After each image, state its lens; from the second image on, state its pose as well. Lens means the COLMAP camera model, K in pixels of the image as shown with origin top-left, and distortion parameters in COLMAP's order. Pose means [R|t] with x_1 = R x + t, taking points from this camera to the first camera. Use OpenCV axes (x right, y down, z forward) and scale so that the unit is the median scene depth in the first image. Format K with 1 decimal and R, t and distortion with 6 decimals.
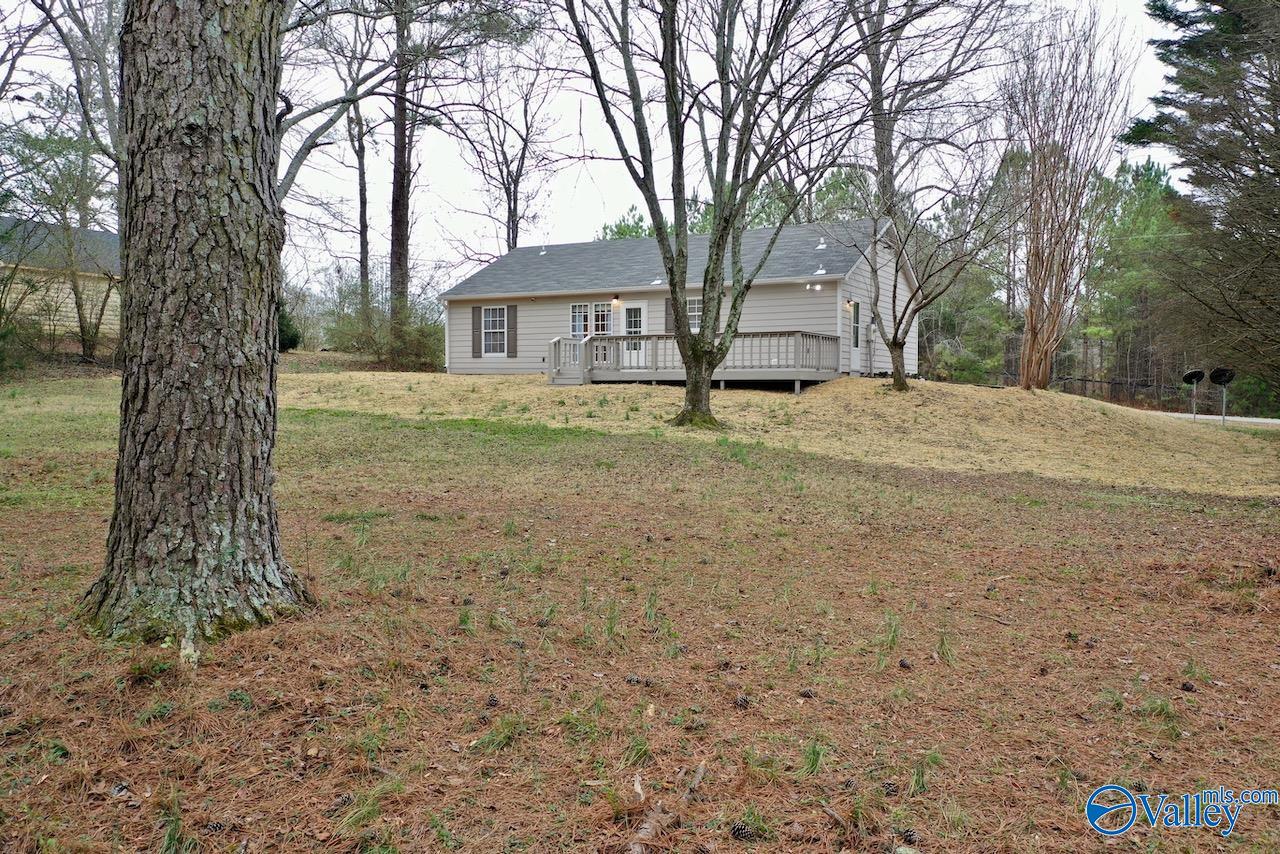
lens RADIAL K [[1026.5, 0, 640.0], [0, 1026.5, 427.0], [0, 0, 1]] dist [0.003104, 0.008217]
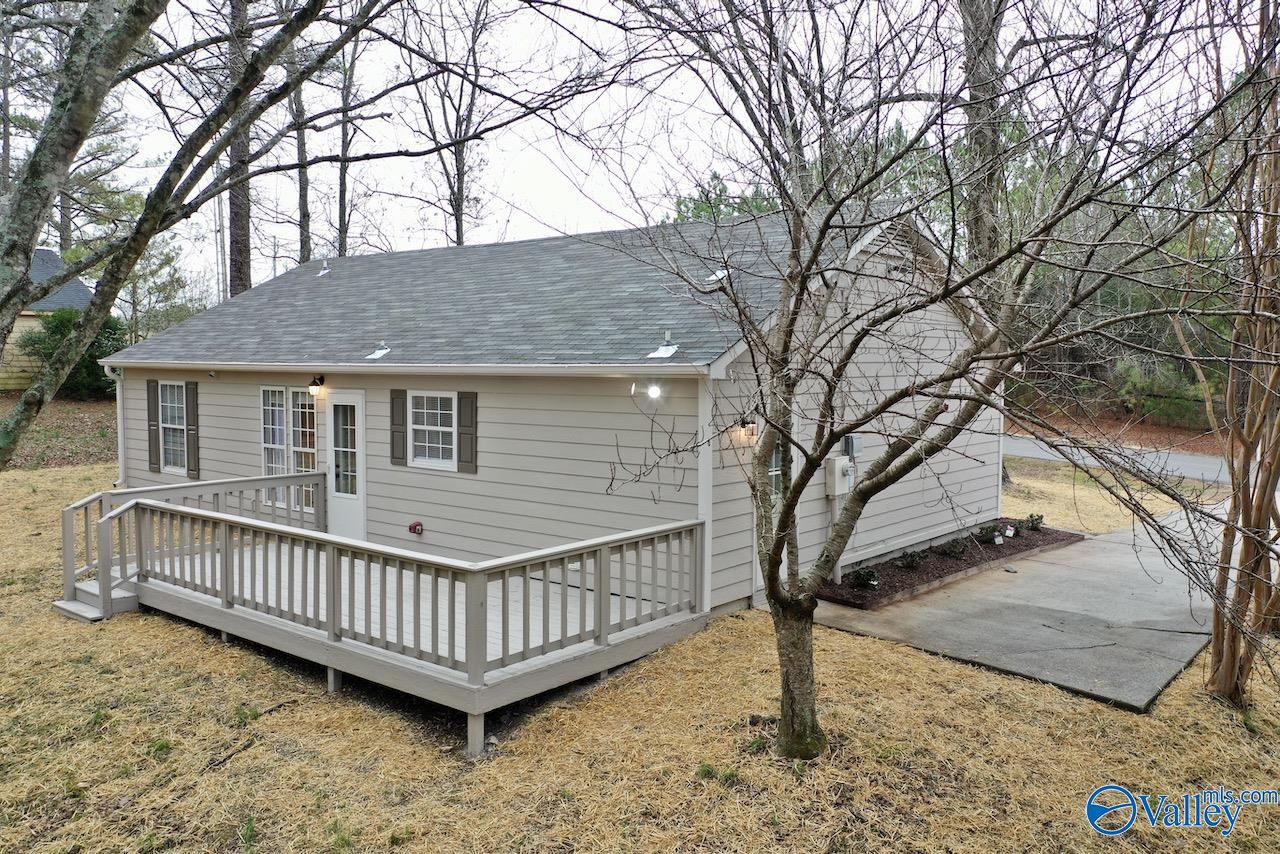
lens RADIAL K [[1026.5, 0, 640.0], [0, 1026.5, 427.0], [0, 0, 1]] dist [0.003104, 0.008217]
pose [[0.981143, 0.009565, -0.193044, 0.218866], [-0.002423, 0.999305, 0.037201, -0.122908], [0.193266, -0.036032, 0.980485, 0.551221]]
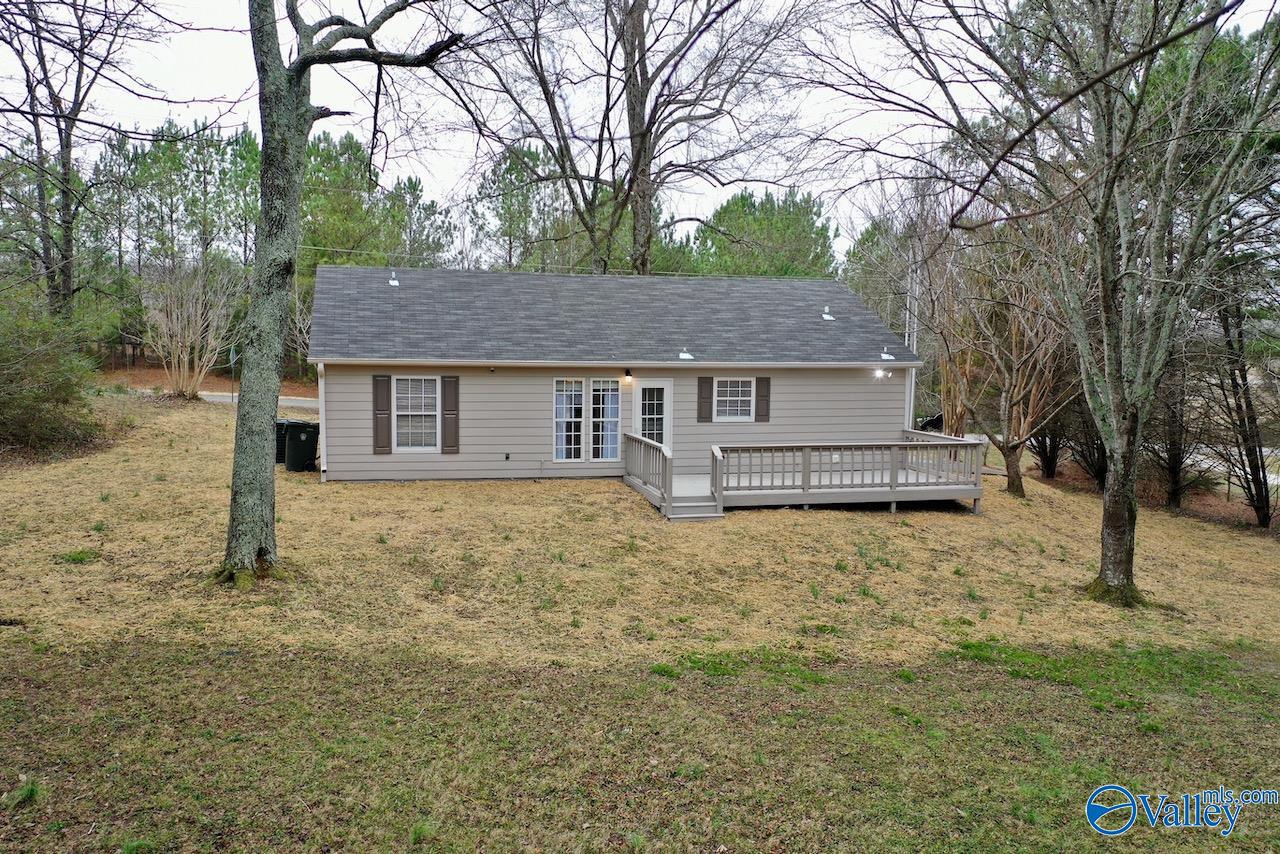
lens RADIAL K [[1026.5, 0, 640.0], [0, 1026.5, 427.0], [0, 0, 1]] dist [0.003104, 0.008217]
pose [[0.724434, -0.050660, 0.687480, -0.526980], [0.012738, 0.998109, 0.060127, -0.131672], [-0.689226, -0.034801, 0.723710, 0.456267]]
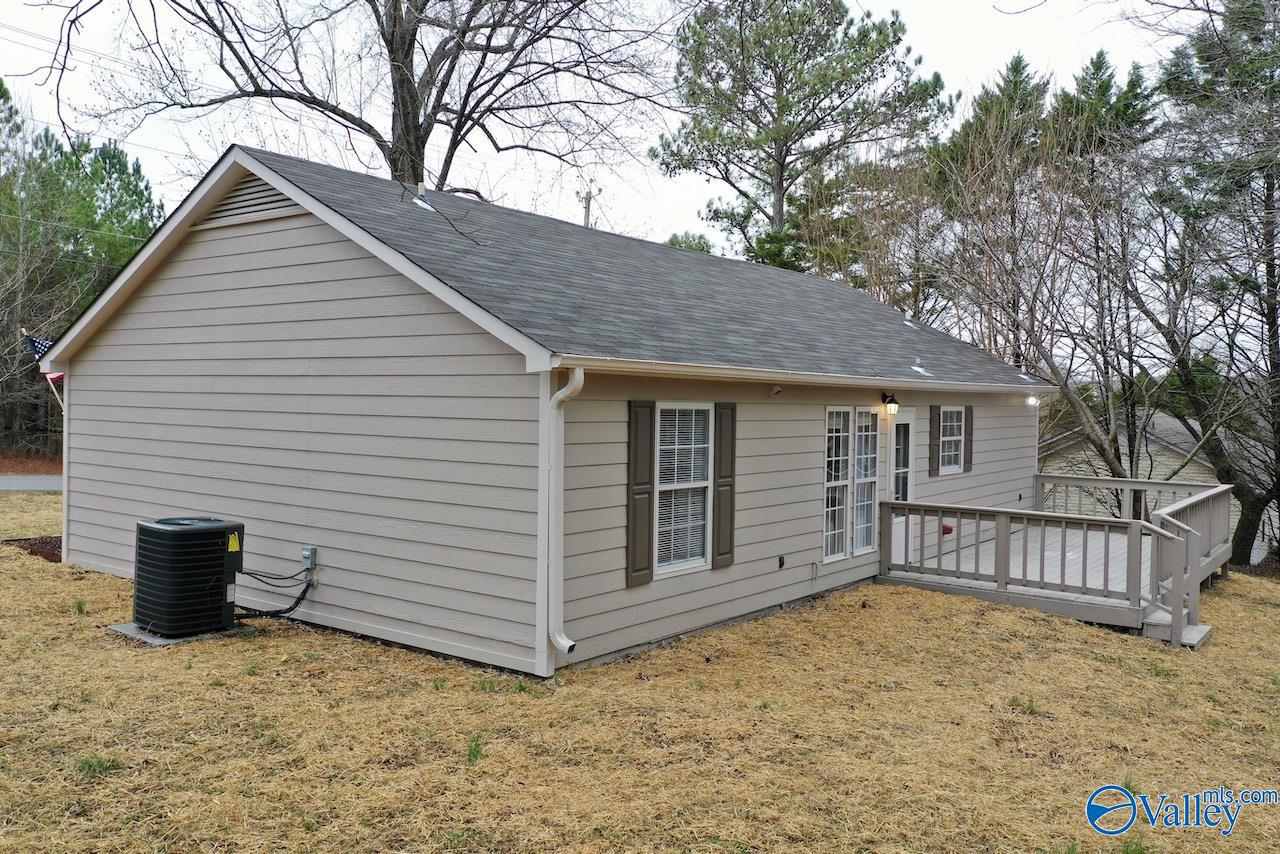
lens RADIAL K [[1026.5, 0, 640.0], [0, 1026.5, 427.0], [0, 0, 1]] dist [0.003104, 0.008217]
pose [[0.131647, -0.029544, 0.990856, -0.469156], [0.017602, 0.999468, 0.027462, -0.127918], [-0.991140, 0.013826, 0.132097, 1.044940]]
